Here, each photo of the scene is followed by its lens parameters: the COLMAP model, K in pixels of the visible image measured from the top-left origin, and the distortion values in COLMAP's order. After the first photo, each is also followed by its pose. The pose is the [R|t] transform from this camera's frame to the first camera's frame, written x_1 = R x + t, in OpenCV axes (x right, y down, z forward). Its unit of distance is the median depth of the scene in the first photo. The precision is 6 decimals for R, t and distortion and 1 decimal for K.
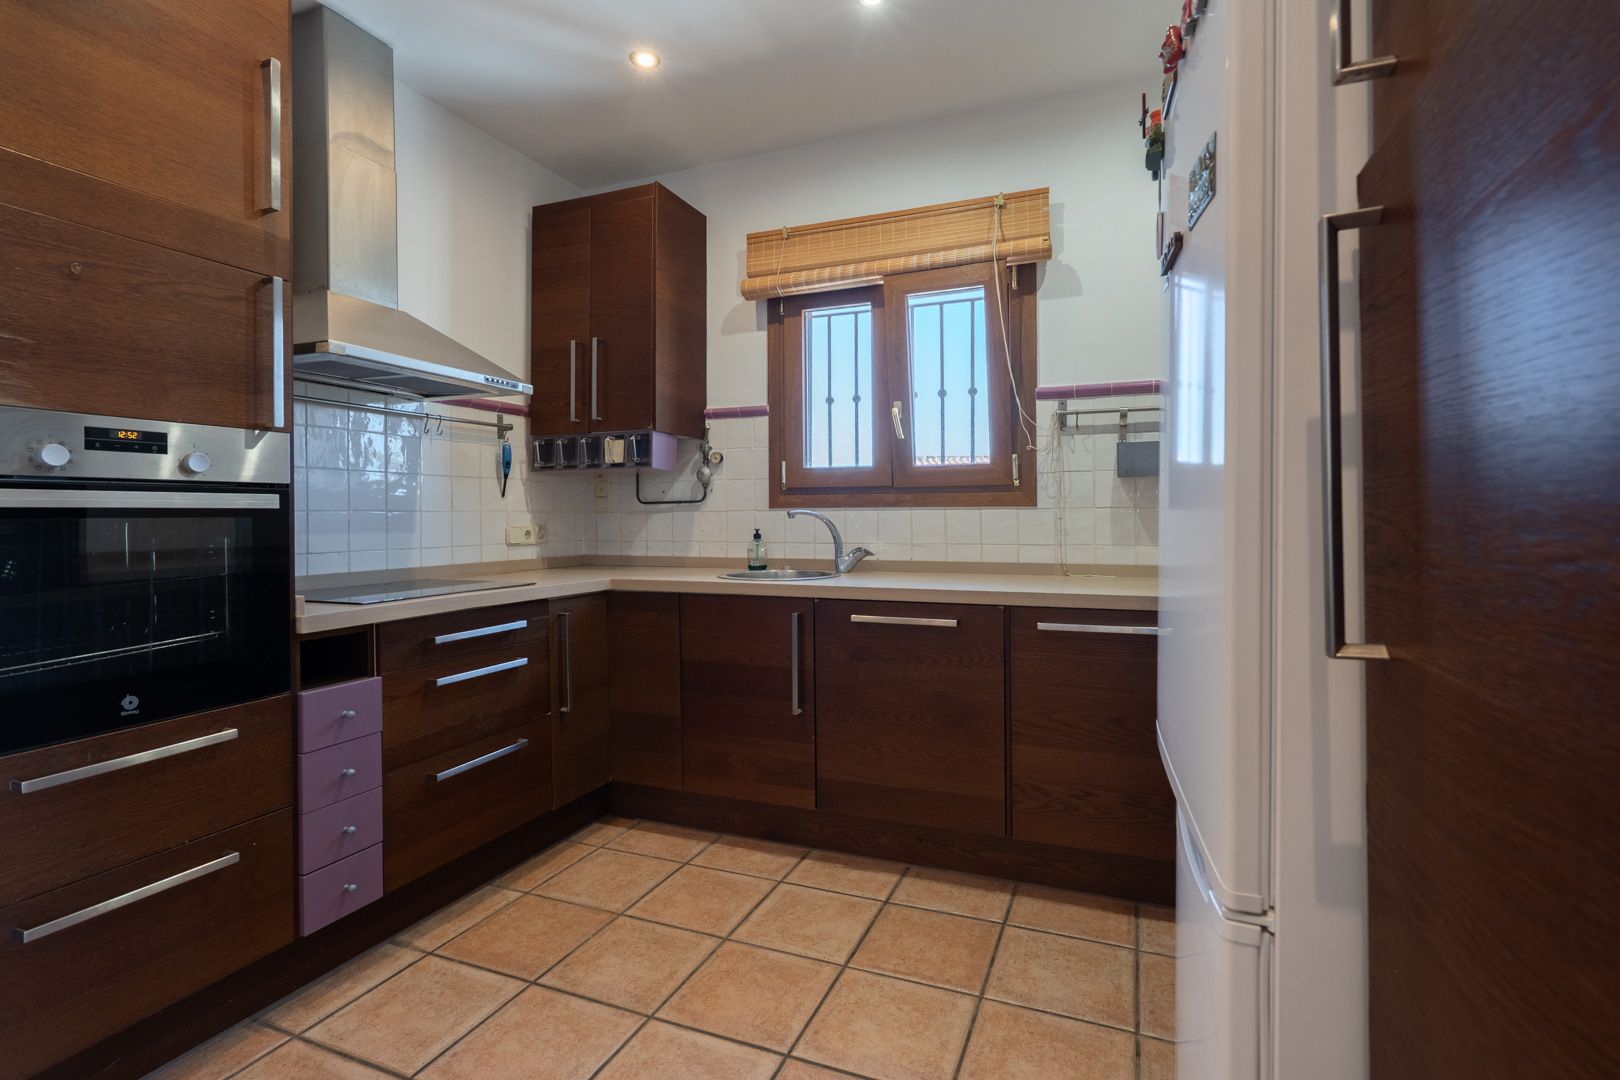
lens RADIAL K [[751.3, 0, 815.3], [0, 751.3, 528.9], [0, 0, 1]] dist [-0.003752, 0.000237]
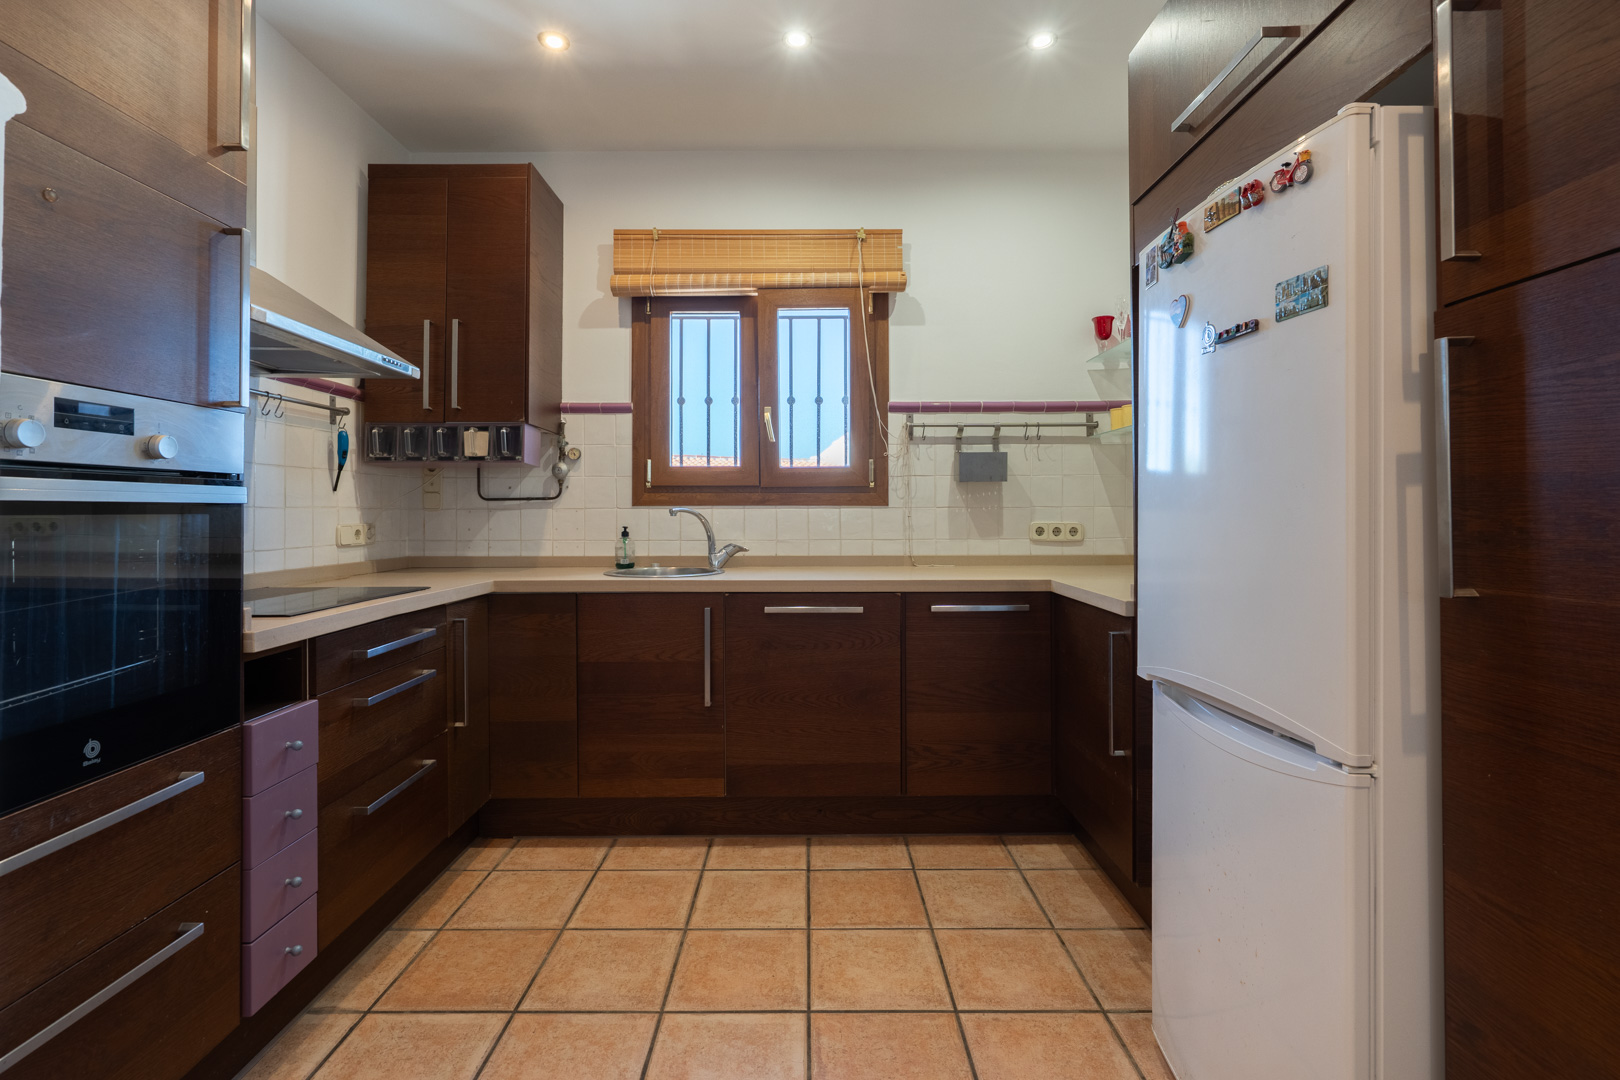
lens RADIAL K [[748.7, 0, 802.4], [0, 748.7, 517.5], [0, 0, 1]] dist [-0.002746, 0.000387]
pose [[0.927986, 0.000218, 0.372615, -0.271519], [0.004441, 0.999922, -0.011646, 0.000557], [-0.372588, 0.012462, 0.927913, -0.005251]]
